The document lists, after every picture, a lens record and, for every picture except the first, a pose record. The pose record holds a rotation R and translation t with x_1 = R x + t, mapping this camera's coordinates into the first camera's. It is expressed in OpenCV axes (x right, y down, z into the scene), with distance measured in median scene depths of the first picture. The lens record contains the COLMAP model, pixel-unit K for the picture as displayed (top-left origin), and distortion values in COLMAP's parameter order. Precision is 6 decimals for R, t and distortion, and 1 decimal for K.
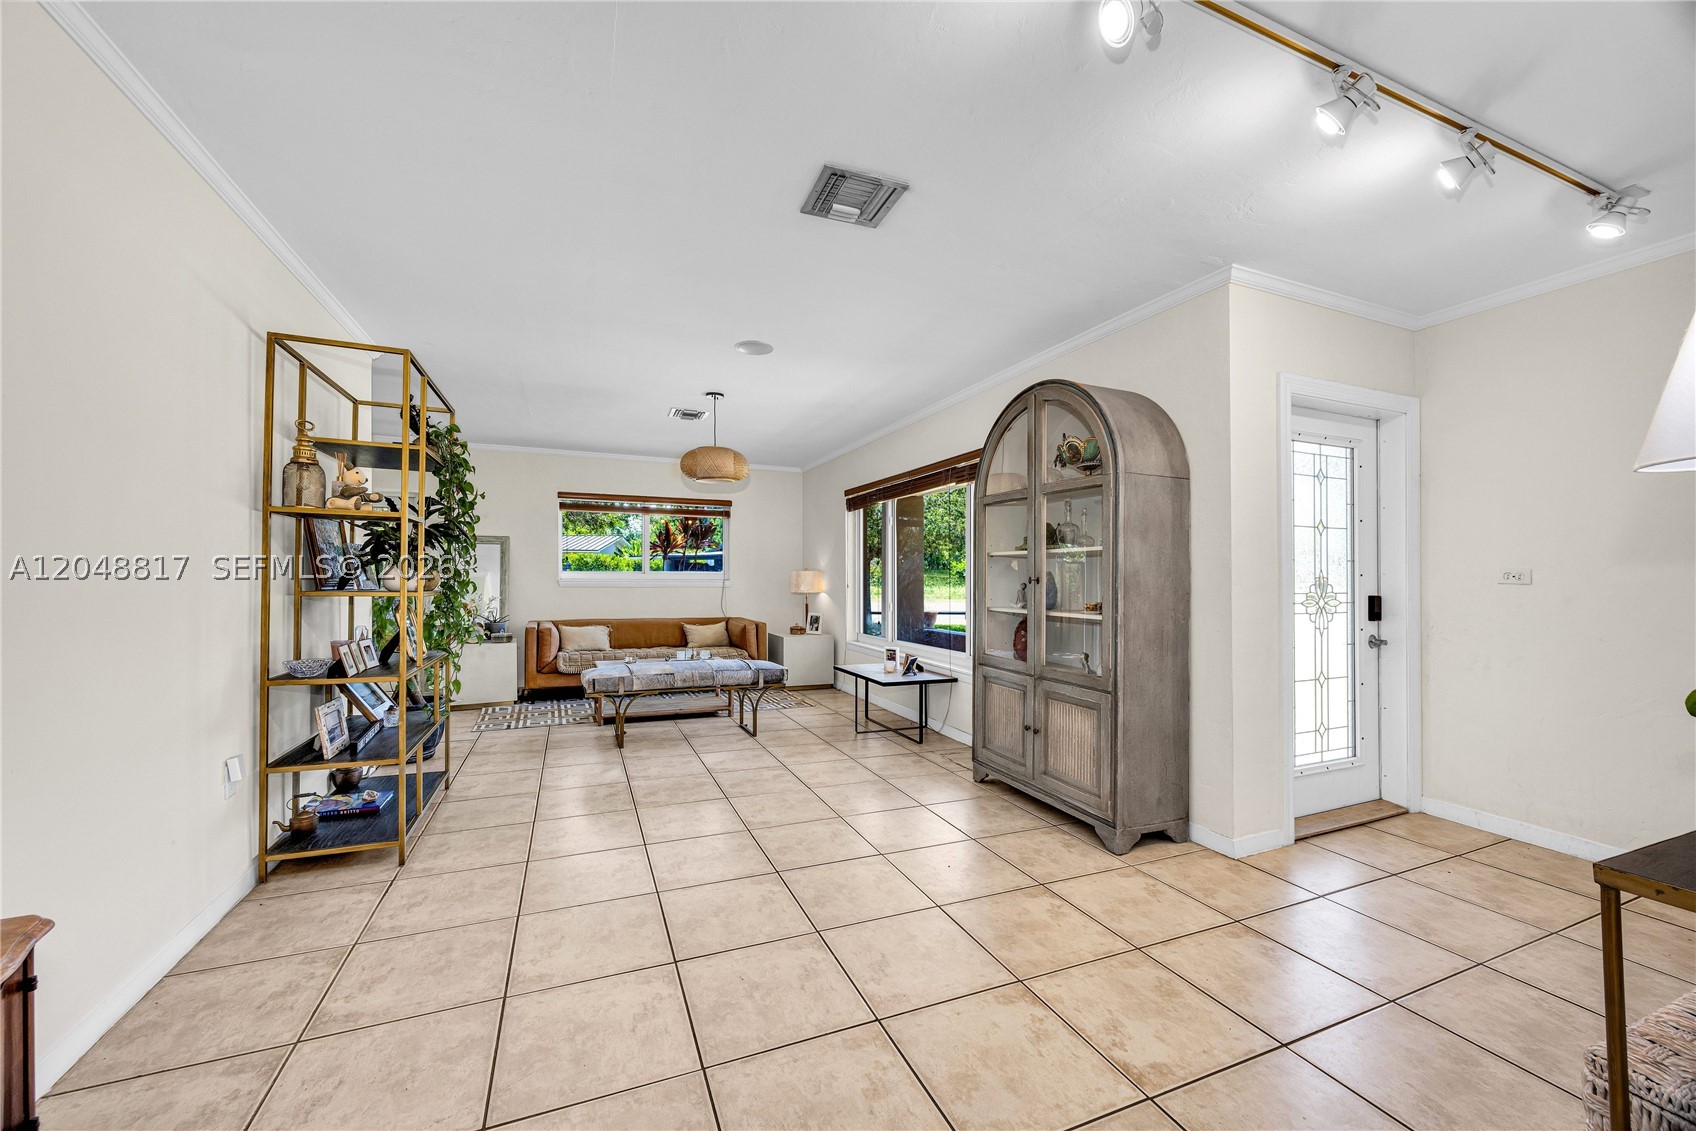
lens RADIAL K [[667.6, 0, 837.8], [0, 667.6, 568.9], [0, 0, 1]] dist [-0.007830, 0.000425]
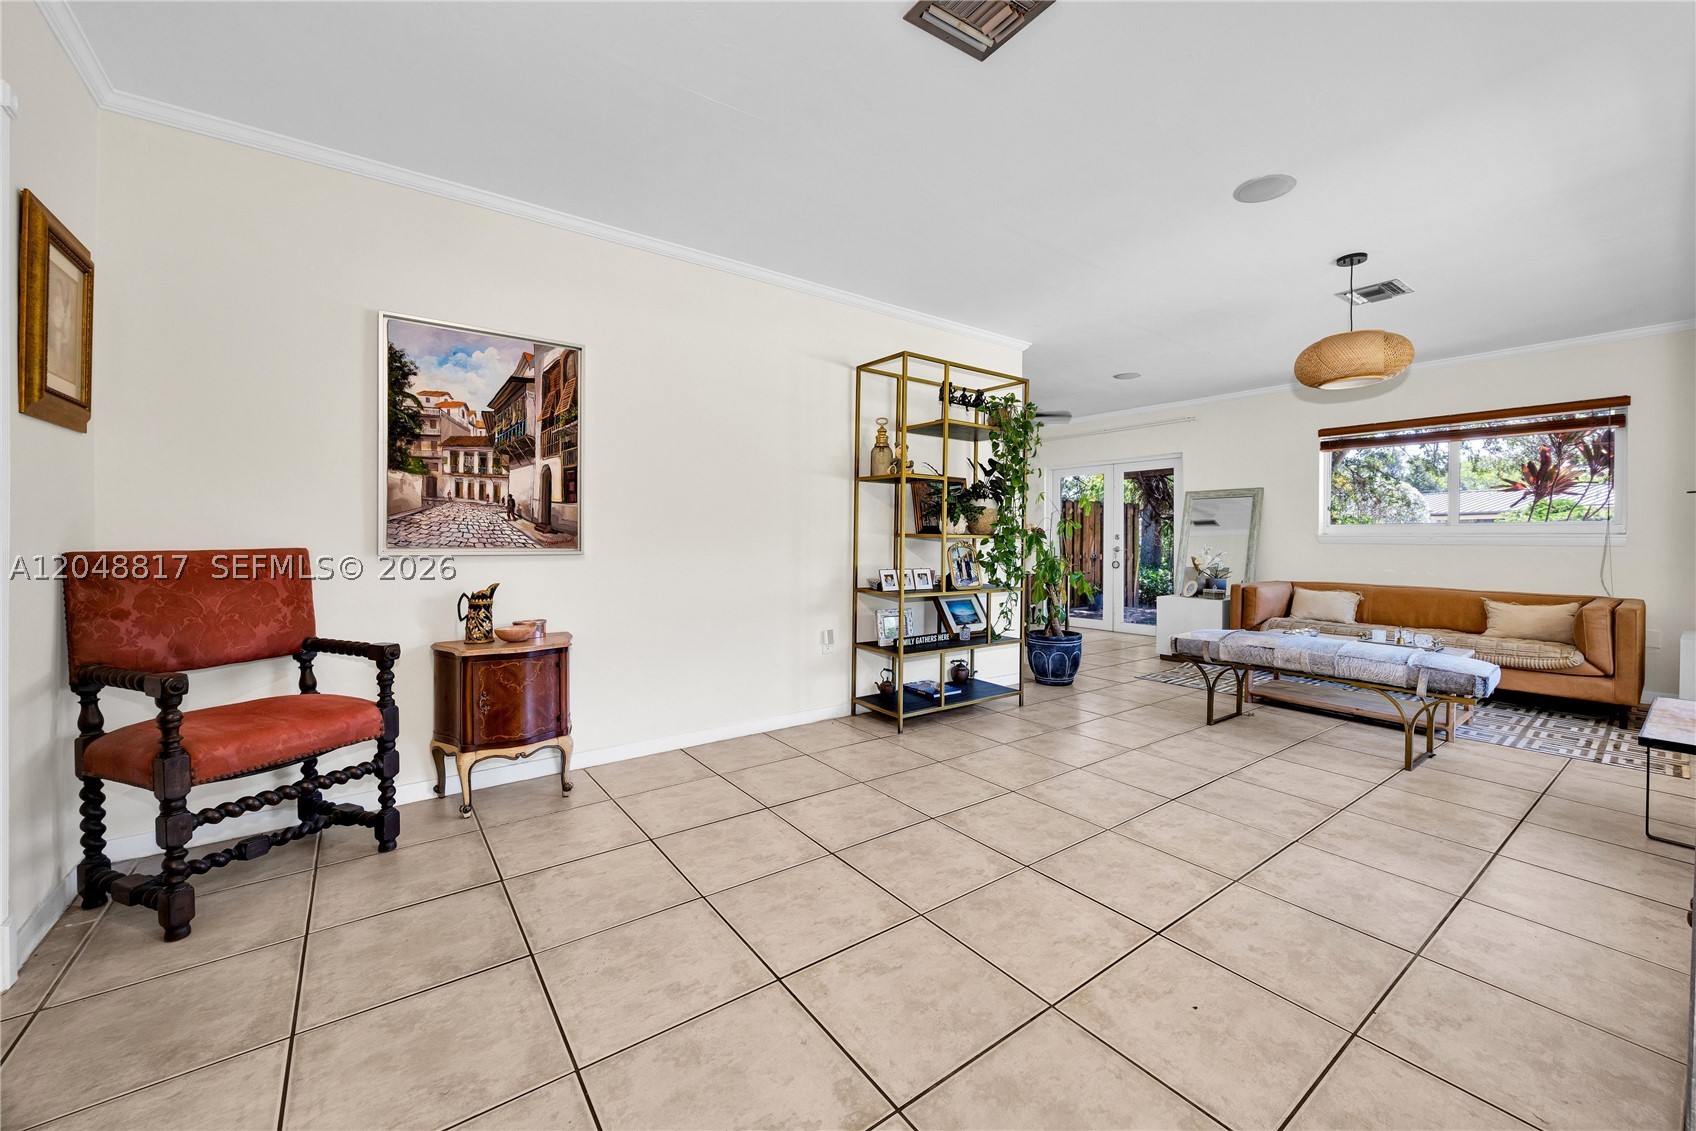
lens RADIAL K [[667.6, 0, 848.0], [0, 667.6, 534.1], [0, 0, 1]] dist [-0.007830, 0.000425]
pose [[0.227333, -0.010474, -0.973761, 0.463166], [0.003770, 0.999944, -0.009876, 0.038102], [0.973810, -0.001426, 0.227360, 0.421972]]
